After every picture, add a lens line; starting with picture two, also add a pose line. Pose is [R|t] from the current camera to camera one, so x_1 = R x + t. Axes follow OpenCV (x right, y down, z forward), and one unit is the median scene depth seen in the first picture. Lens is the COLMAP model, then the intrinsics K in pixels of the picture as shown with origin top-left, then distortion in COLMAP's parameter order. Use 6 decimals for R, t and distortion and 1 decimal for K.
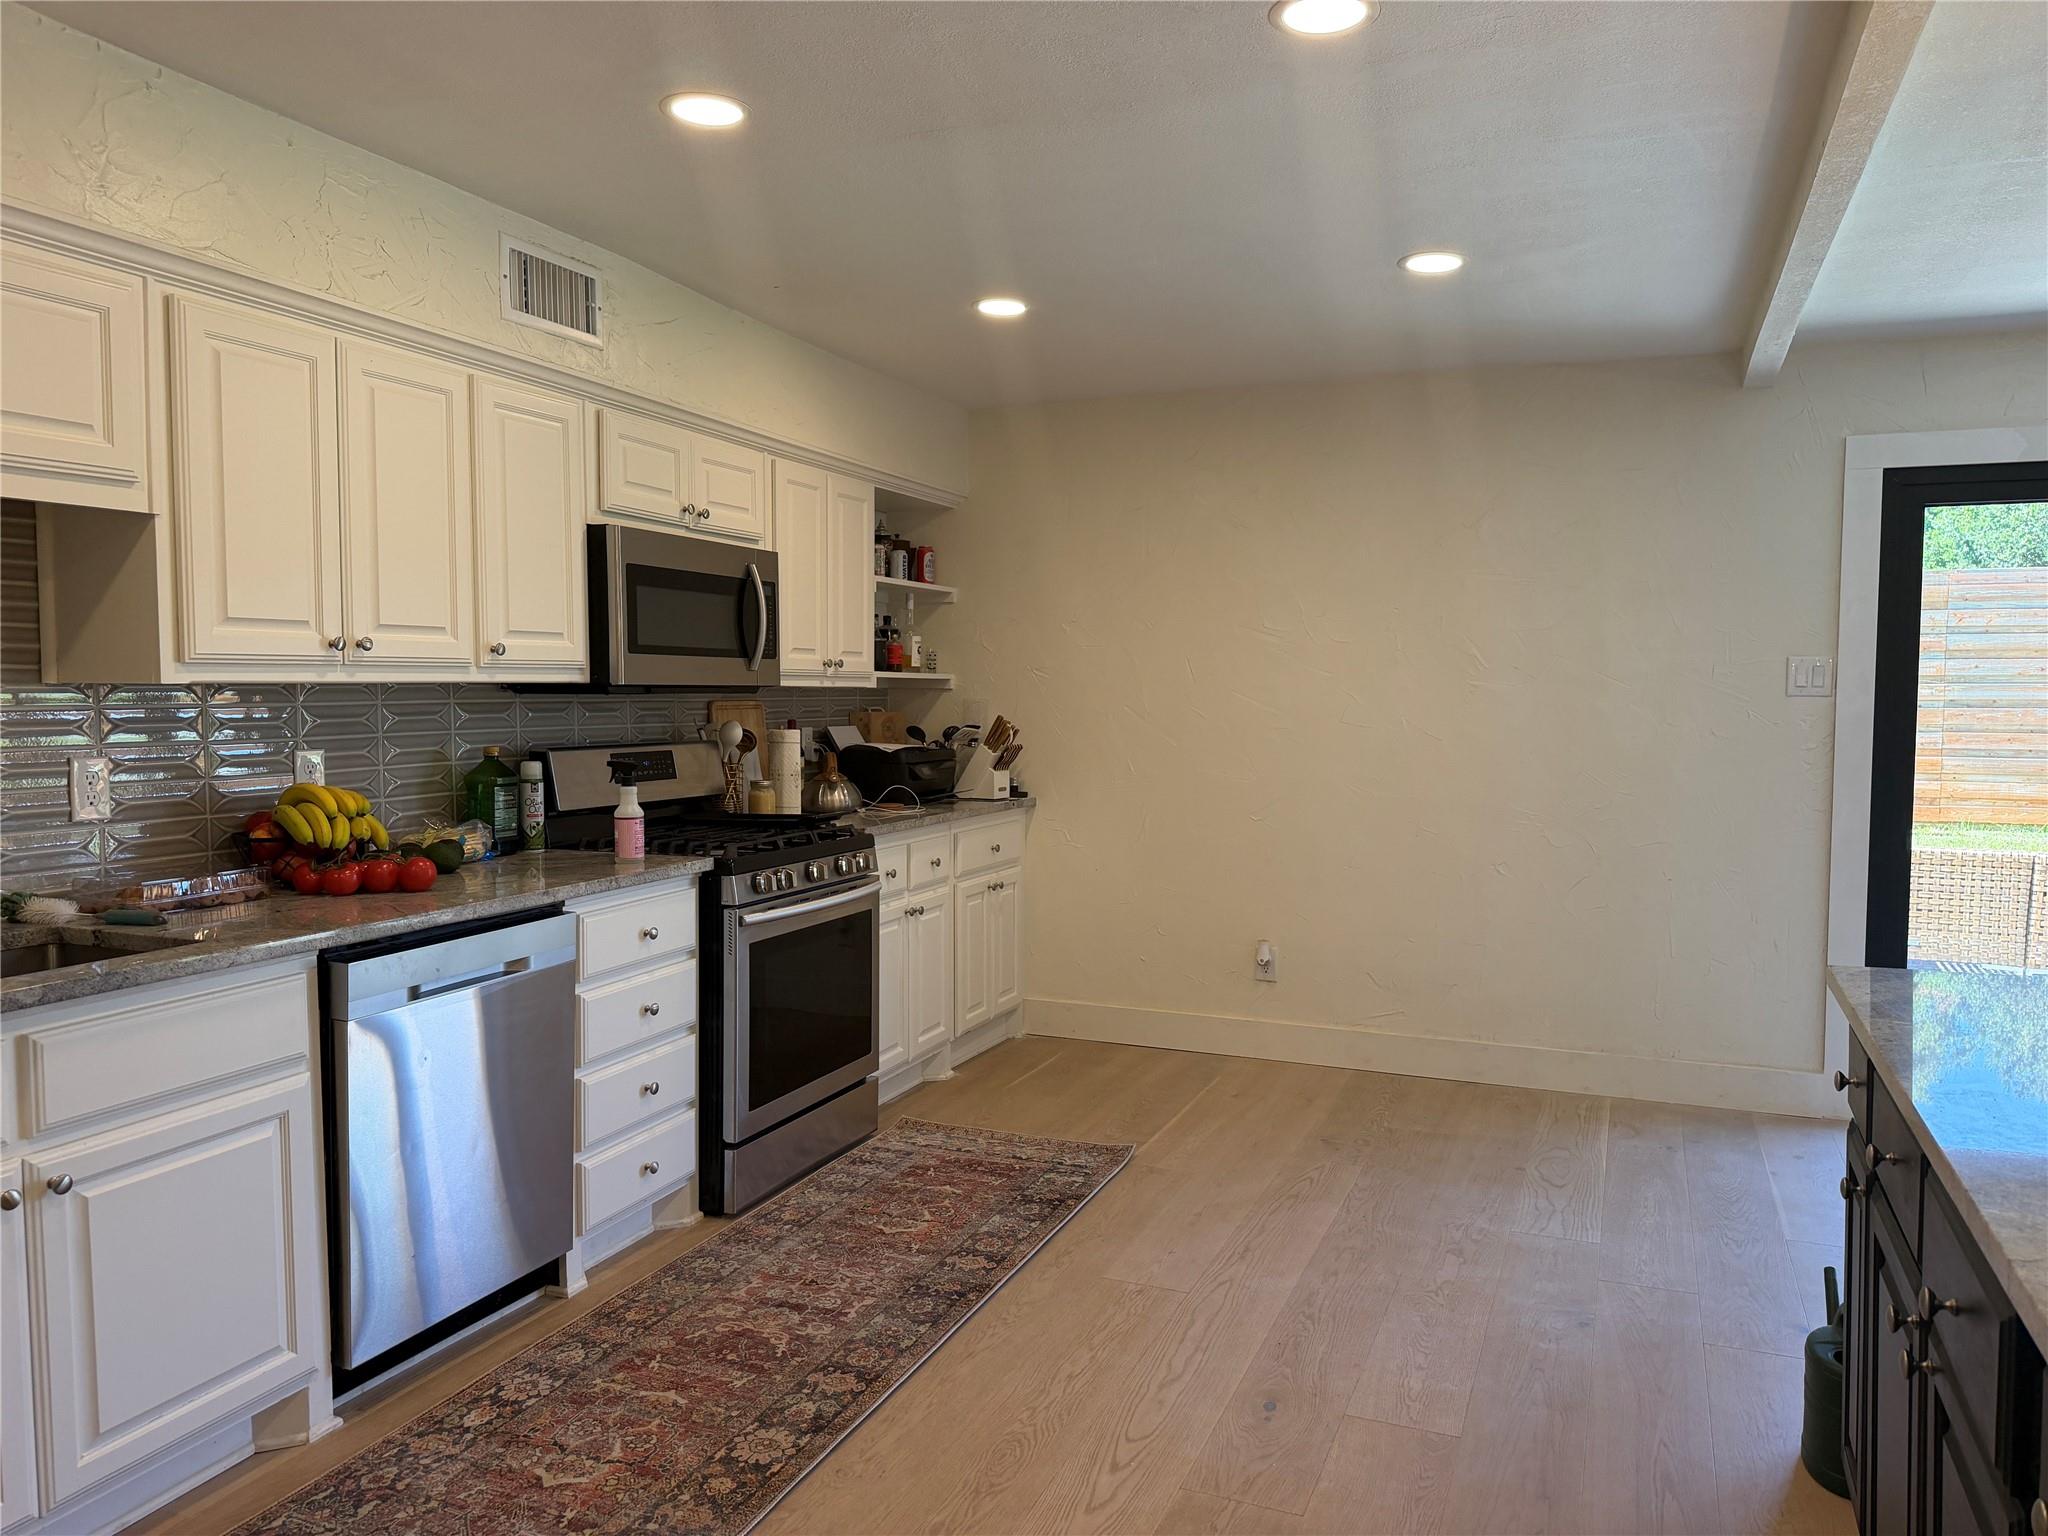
lens RADIAL K [[1418.8, 0, 1028.4], [0, 1418.8, 759.2], [0, 0, 1]] dist [0.037260, -0.043912]
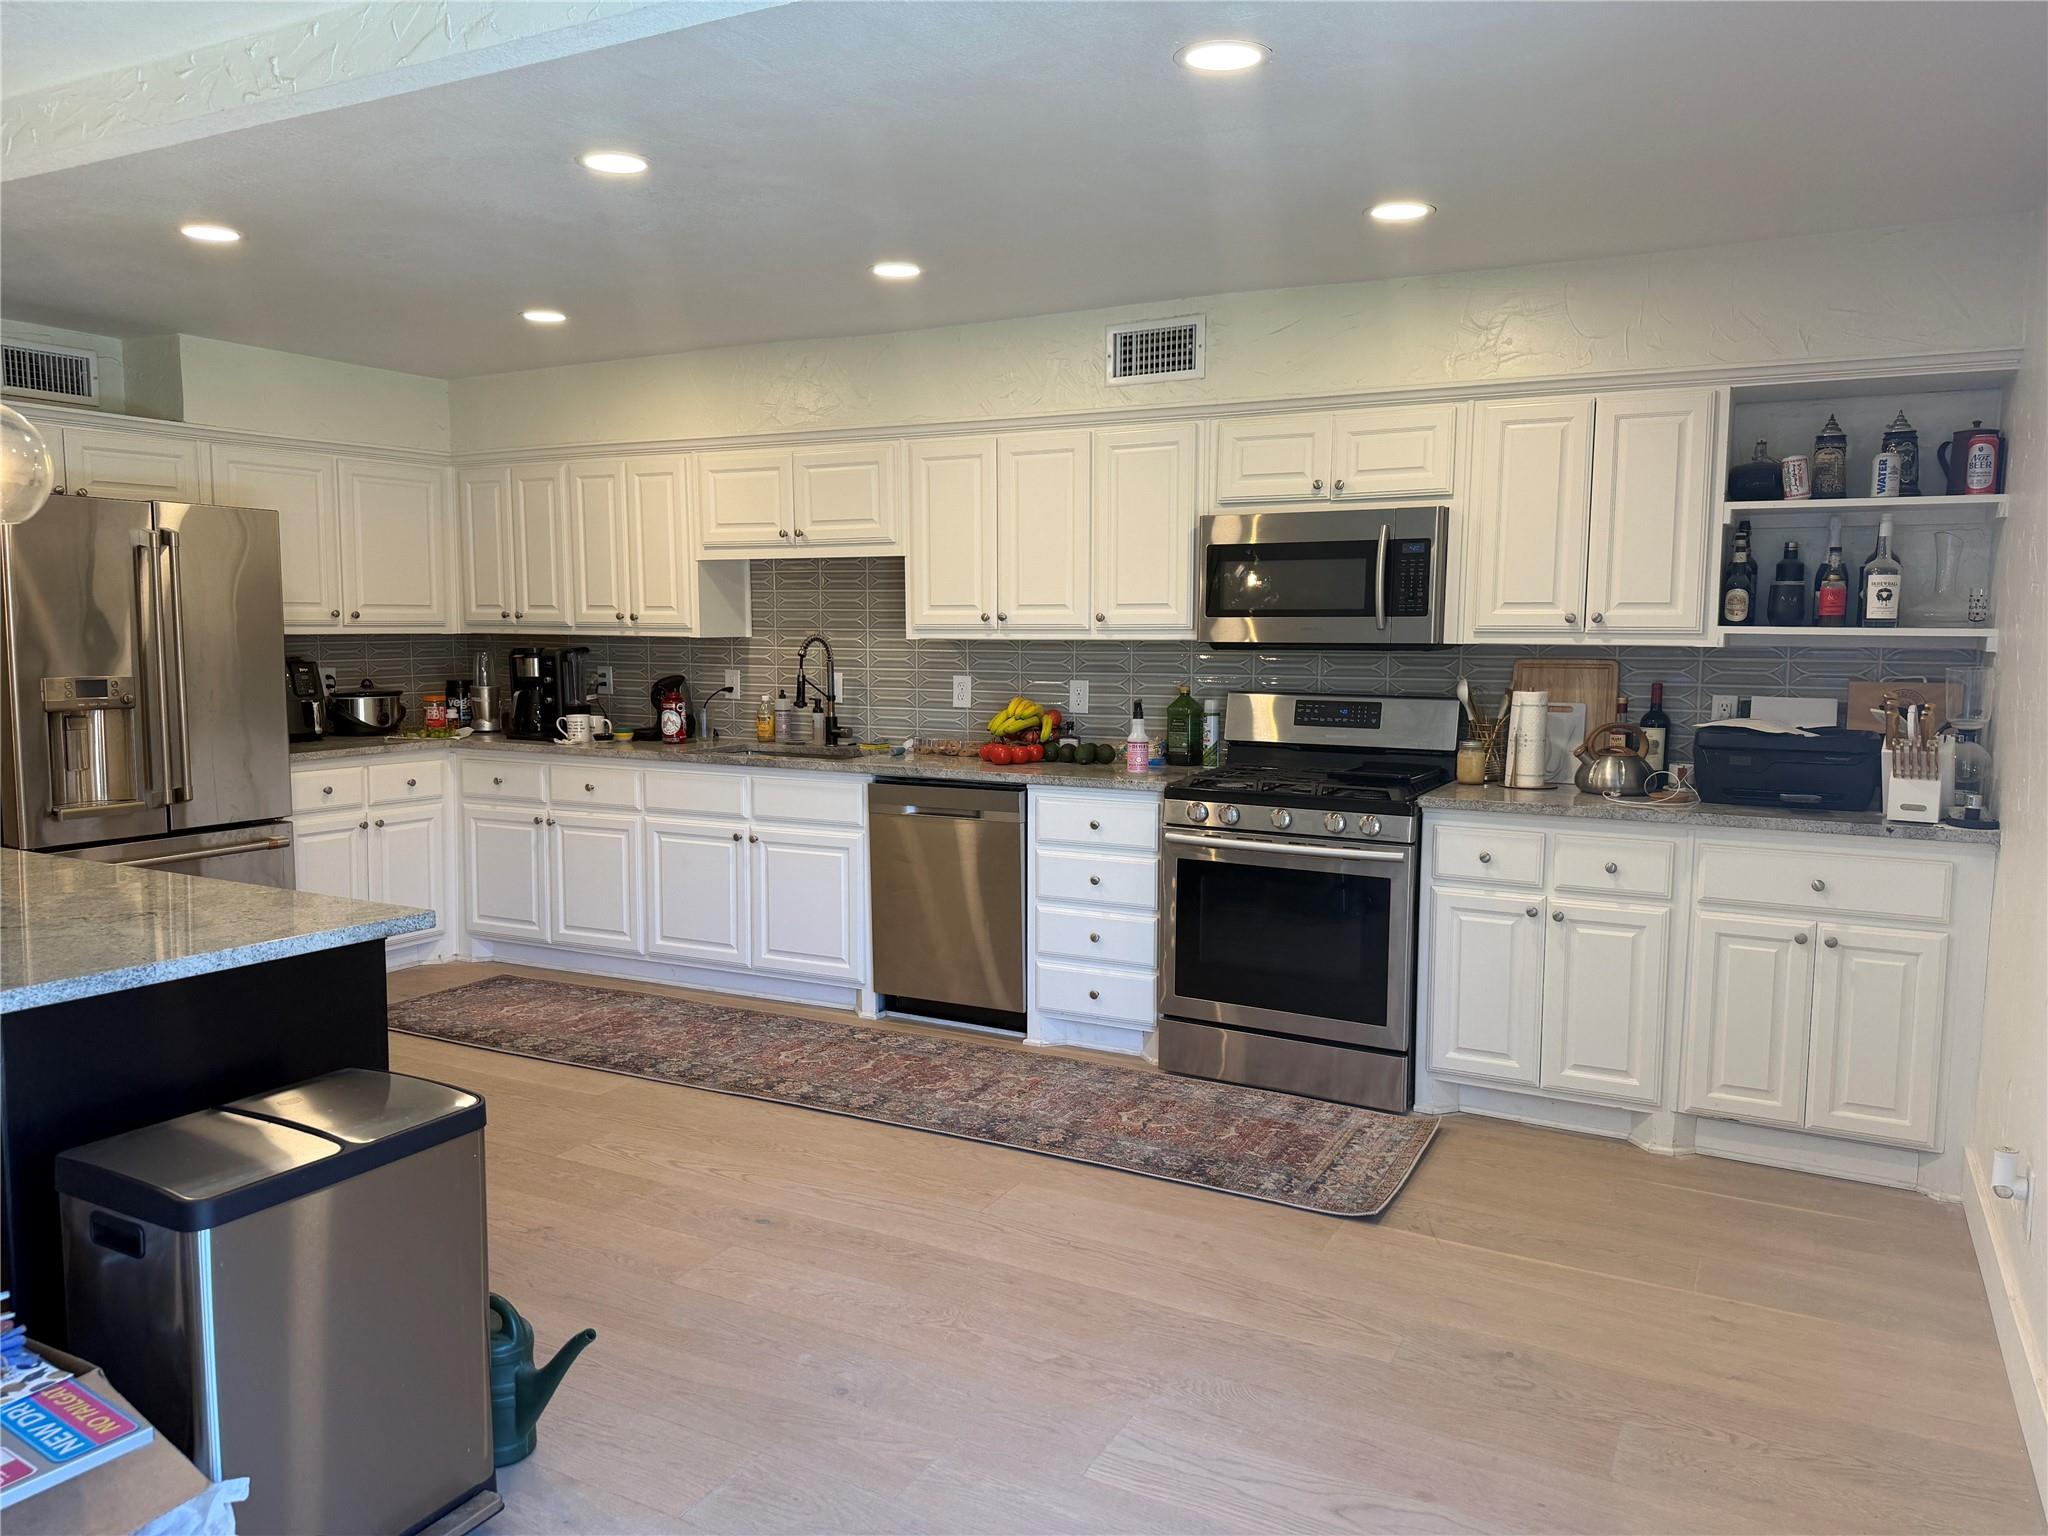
lens RADIAL K [[1451.9, 0, 1025.3], [0, 1451.9, 747.7], [0, 0, 1]] dist [0.277552, -0.426684]
pose [[-0.092085, 0.087515, -0.991898, 1.206960], [-0.053342, 0.994266, 0.092676, -0.083230], [0.994321, 0.061444, -0.086889, 1.120156]]
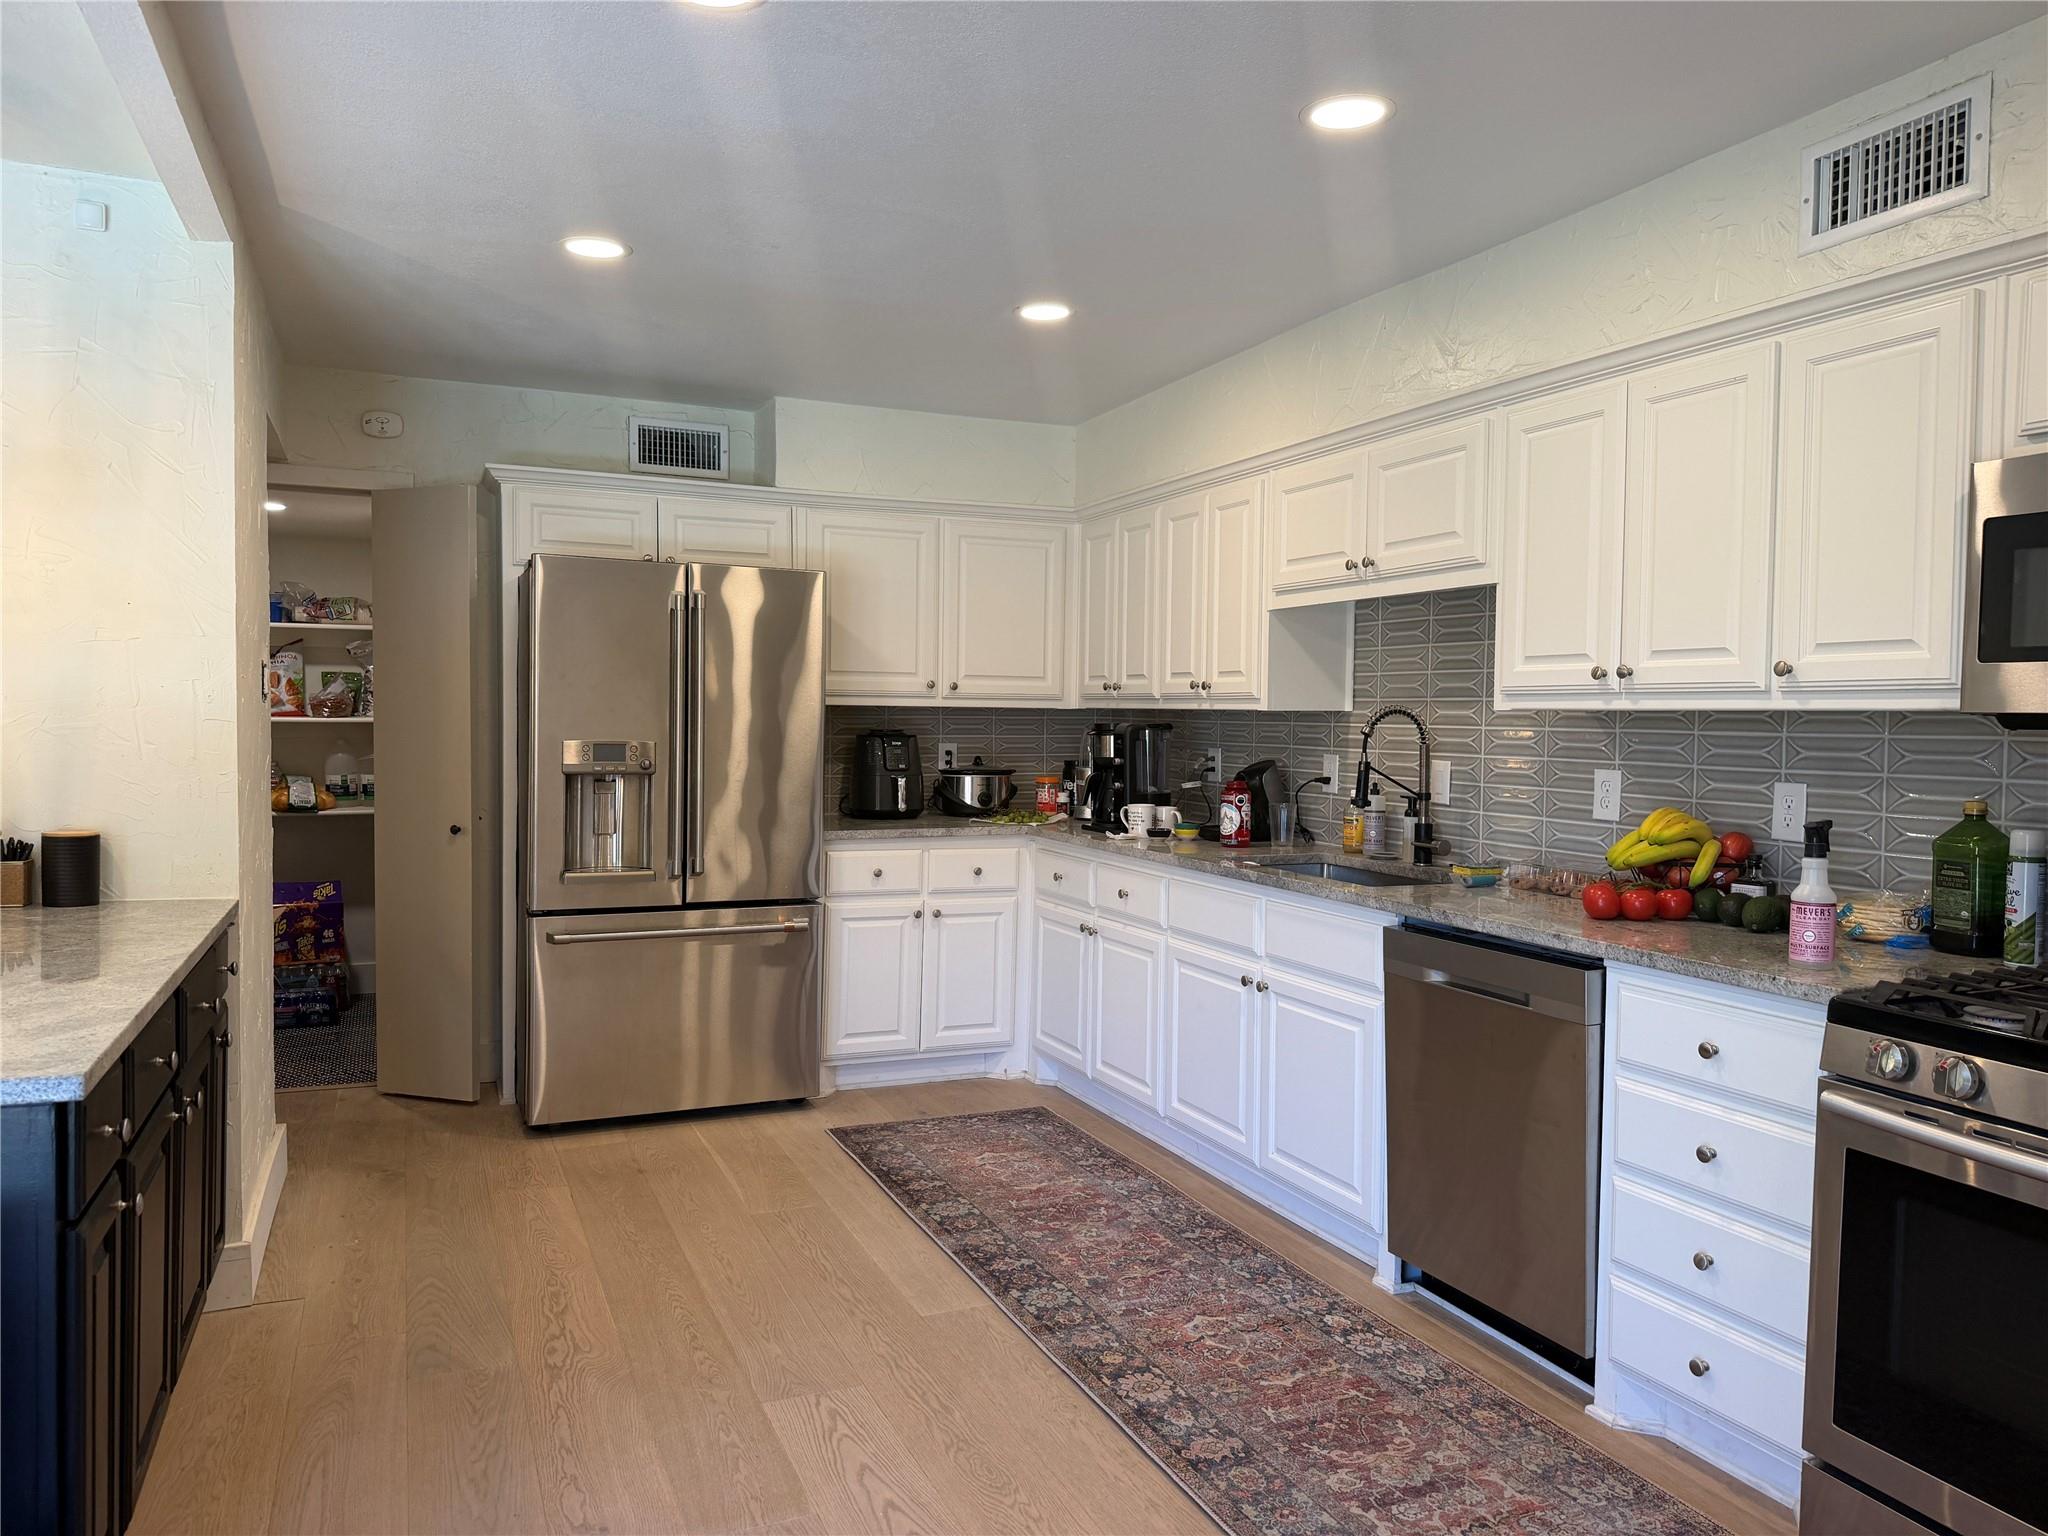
lens RADIAL K [[1449.1, 0, 1032.8], [0, 1449.1, 758.9], [0, 0, 1]] dist [0.124218, -0.200332]
pose [[-0.686219, 0.017459, -0.727186, 0.560798], [-0.049383, 0.996287, 0.070521, -0.068094], [0.725717, 0.084304, -0.682809, 1.339086]]
